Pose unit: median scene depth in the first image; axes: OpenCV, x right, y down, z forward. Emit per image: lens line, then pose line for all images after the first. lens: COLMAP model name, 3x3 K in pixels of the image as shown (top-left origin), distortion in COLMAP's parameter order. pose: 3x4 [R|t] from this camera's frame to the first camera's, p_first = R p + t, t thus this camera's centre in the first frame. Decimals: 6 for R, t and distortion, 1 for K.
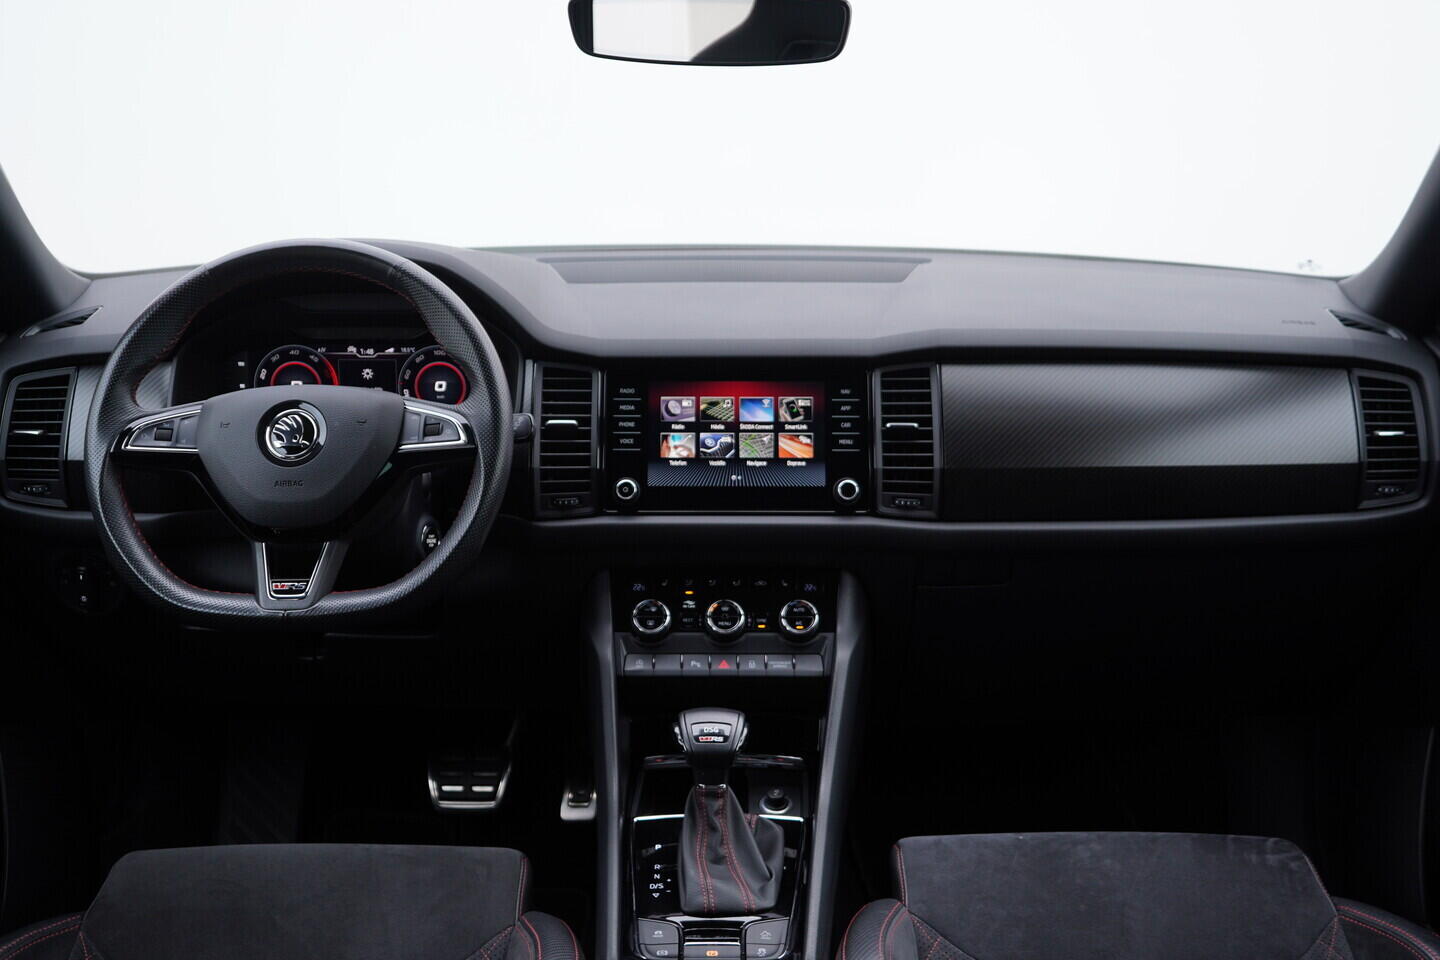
lens RADIAL K [[1468.4, 0, 720.0], [0, 1468.4, 480.0], [0, 0, 1]] dist [-0.011952, 0.004145]
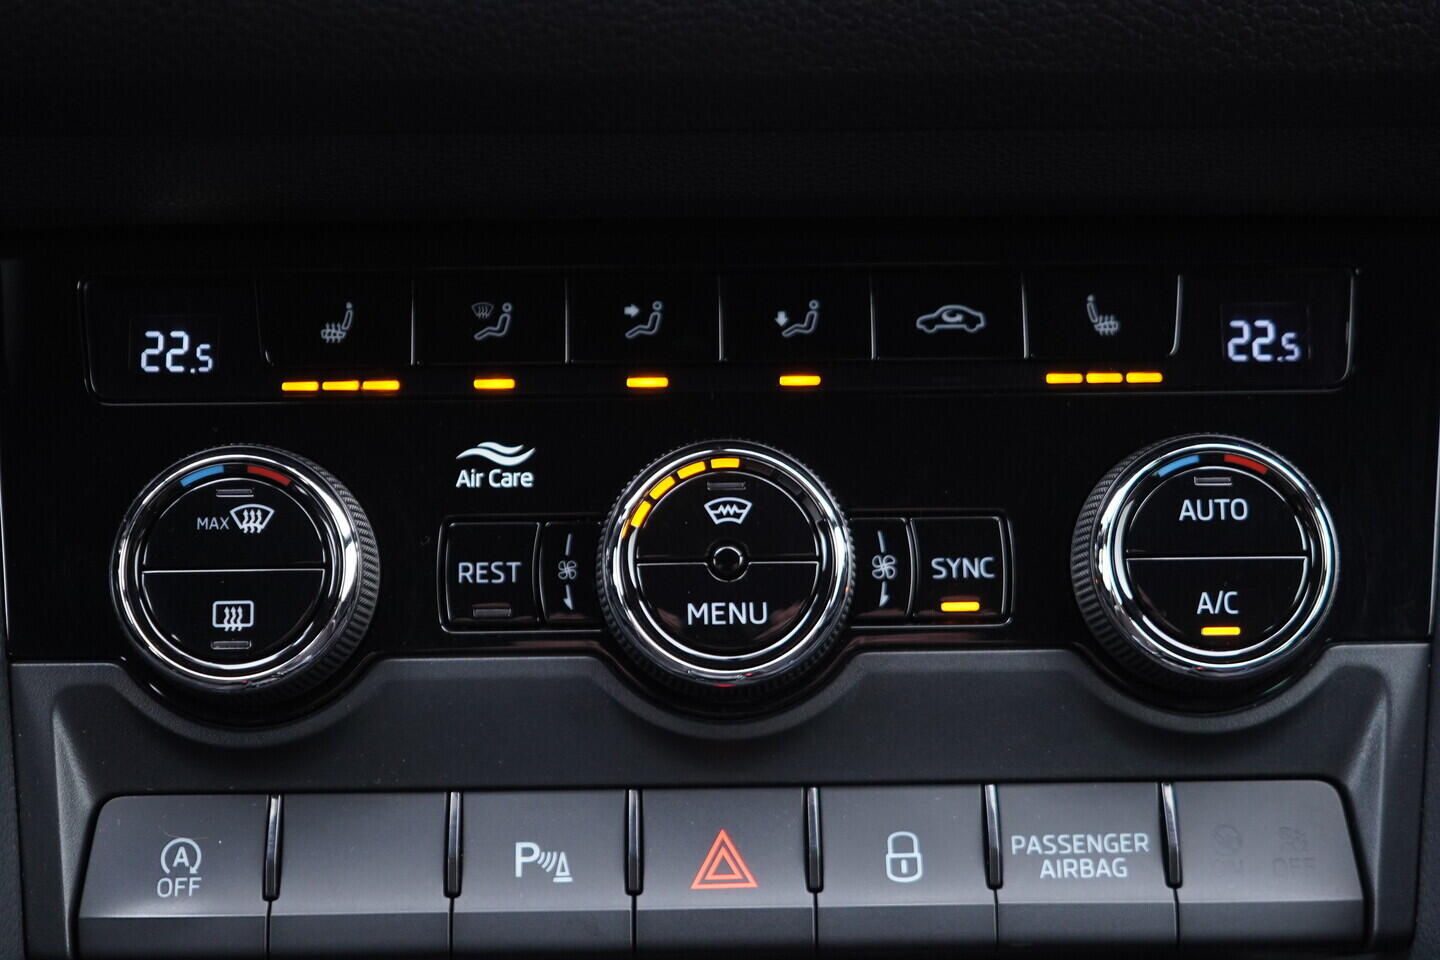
lens RADIAL K [[1777.7, 0, 720.0], [0, 1777.7, 480.0], [0, 0, 1]] dist [0.006921, 0.017442]
pose [[0.999755, -0.014681, 0.016540, -0.000244], [0.009169, 0.955722, 0.294128, 0.030805], [-0.020126, -0.293904, 0.955623, 0.821607]]
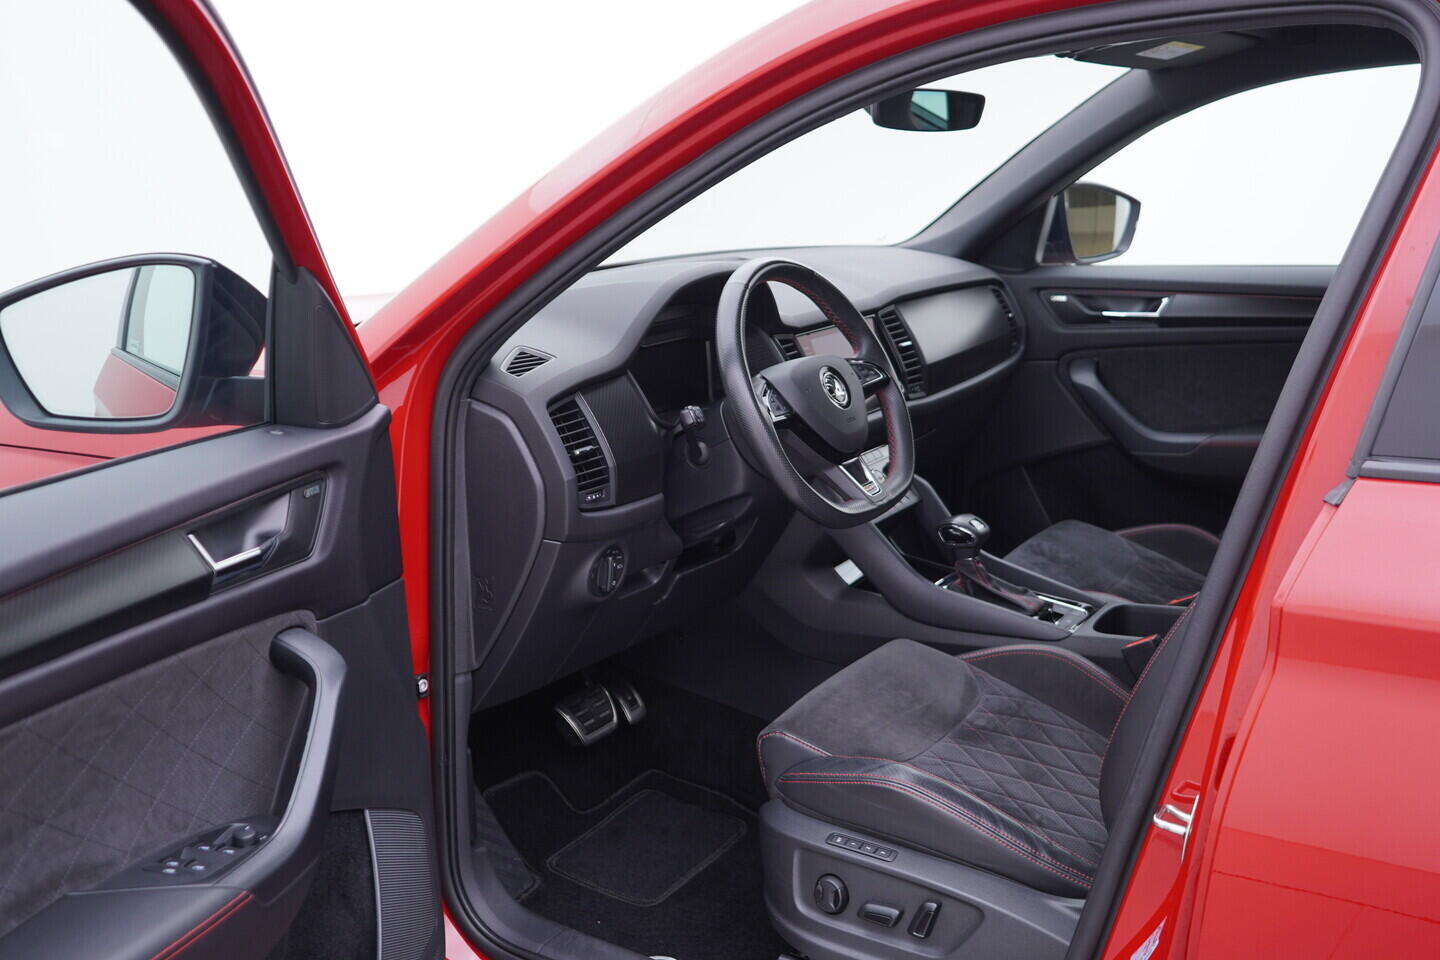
lens RADIAL K [[1468.4, 0, 720.0], [0, 1468.4, 480.0], [0, 0, 1]] dist [-0.011952, 0.004145]
pose [[0.535386, -0.209284, 0.818268, -1.370917], [0.234797, 0.967505, 0.093828, -0.092728], [-0.811315, 0.141892, 0.567128, 0.246760]]
